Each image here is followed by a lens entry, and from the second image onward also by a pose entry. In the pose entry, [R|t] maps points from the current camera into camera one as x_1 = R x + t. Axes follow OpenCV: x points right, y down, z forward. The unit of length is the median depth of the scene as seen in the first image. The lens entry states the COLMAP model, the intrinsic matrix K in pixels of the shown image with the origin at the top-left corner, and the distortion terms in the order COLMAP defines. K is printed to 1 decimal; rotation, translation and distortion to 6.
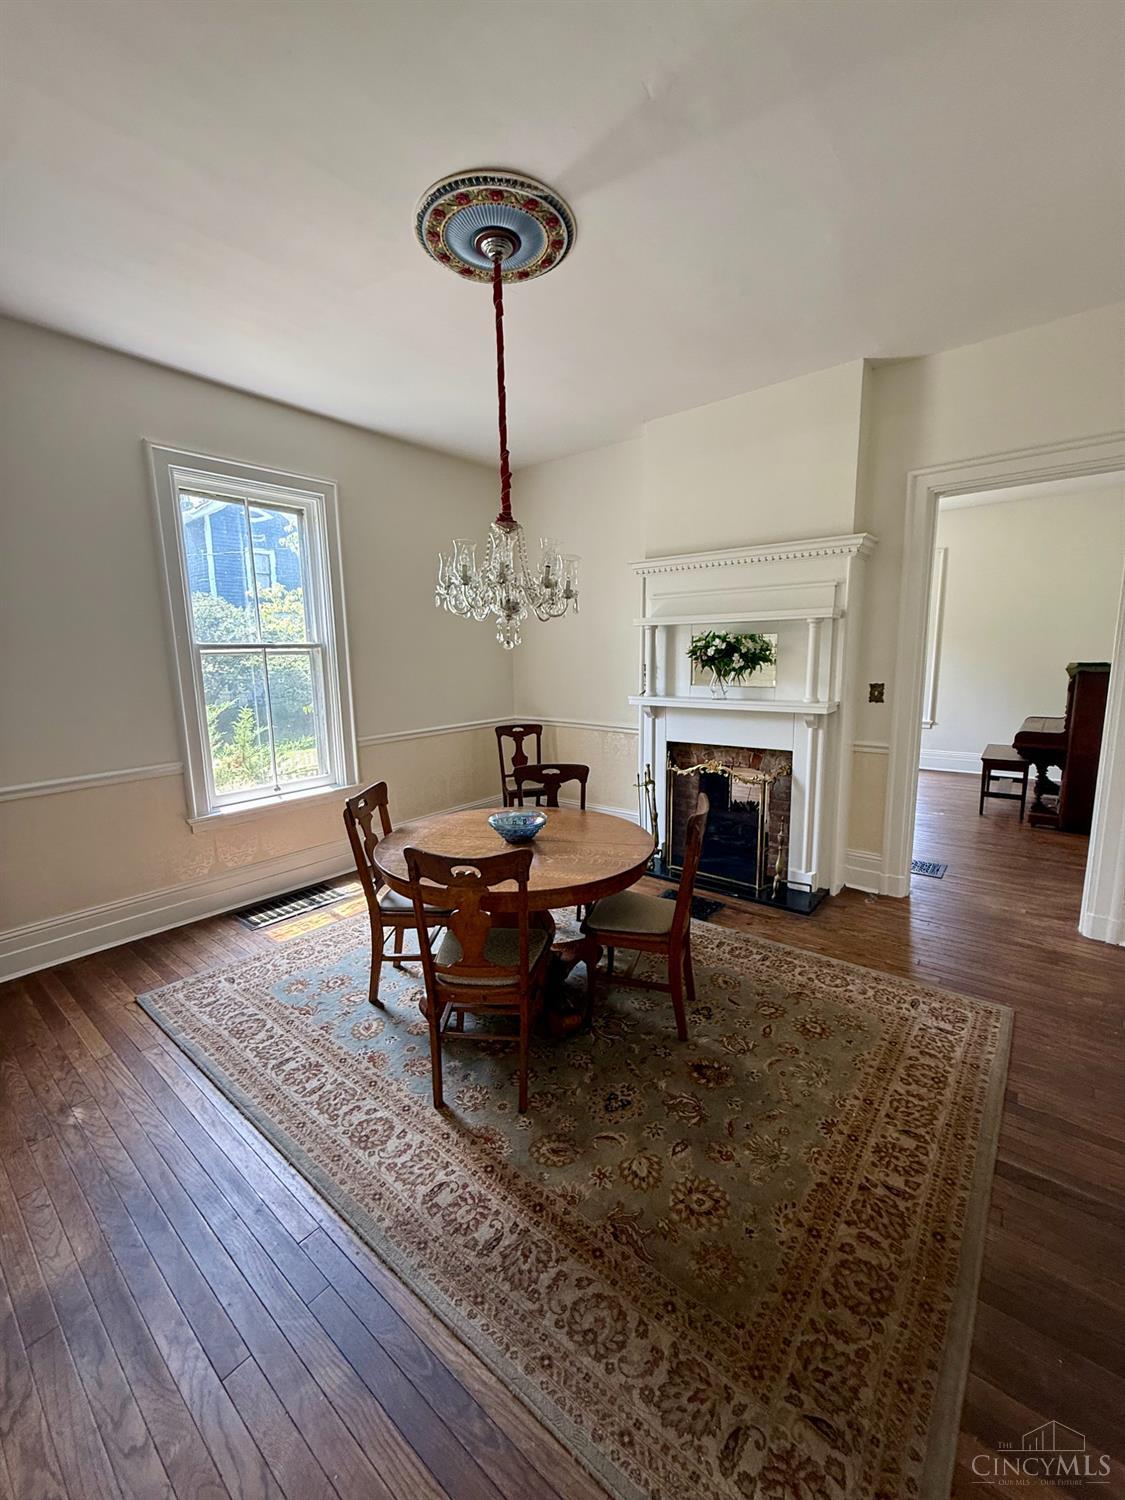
lens RADIAL K [[602.3, 0, 564.0], [0, 602.3, 749.8], [0, 0, 1]] dist [0.001794, -0.000033]
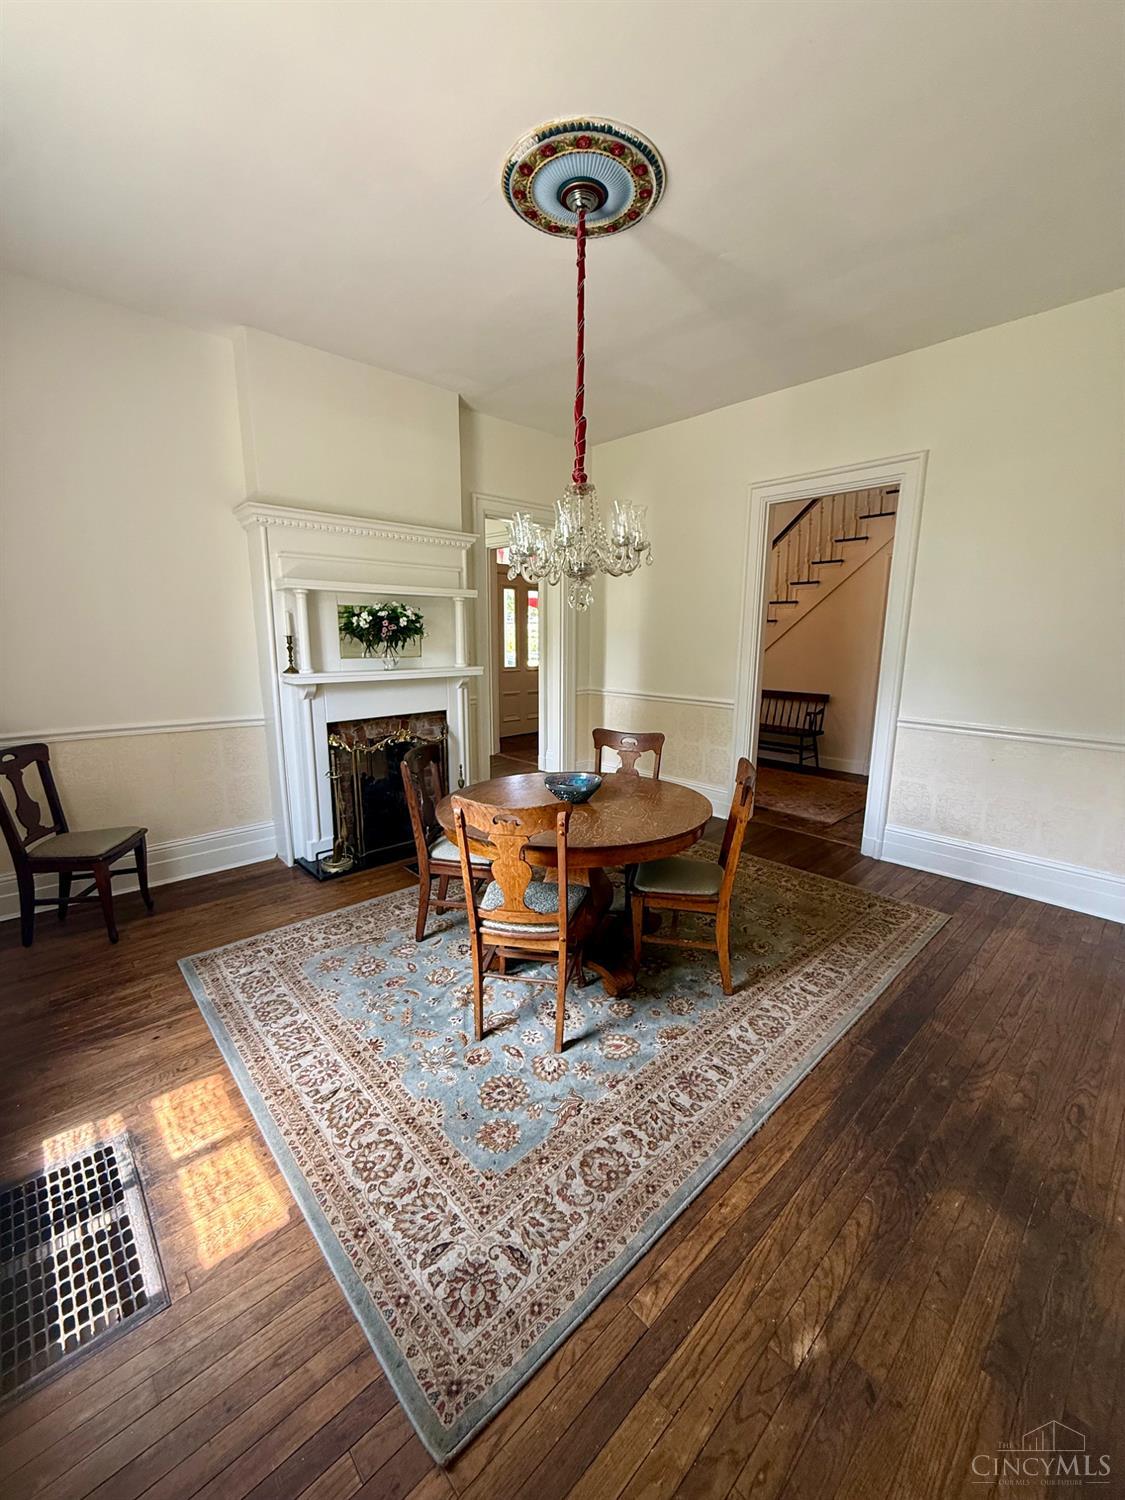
lens RADIAL K [[585.8, 0, 562.5], [0, 585.8, 750.0], [0, 0, 1]] dist [-0.000312, -0.000089]
pose [[0.146393, -0.189931, 0.970822, -1.124222], [0.145546, 0.974850, 0.168772, -0.124593], [-0.978461, 0.116593, 0.170355, 0.908423]]
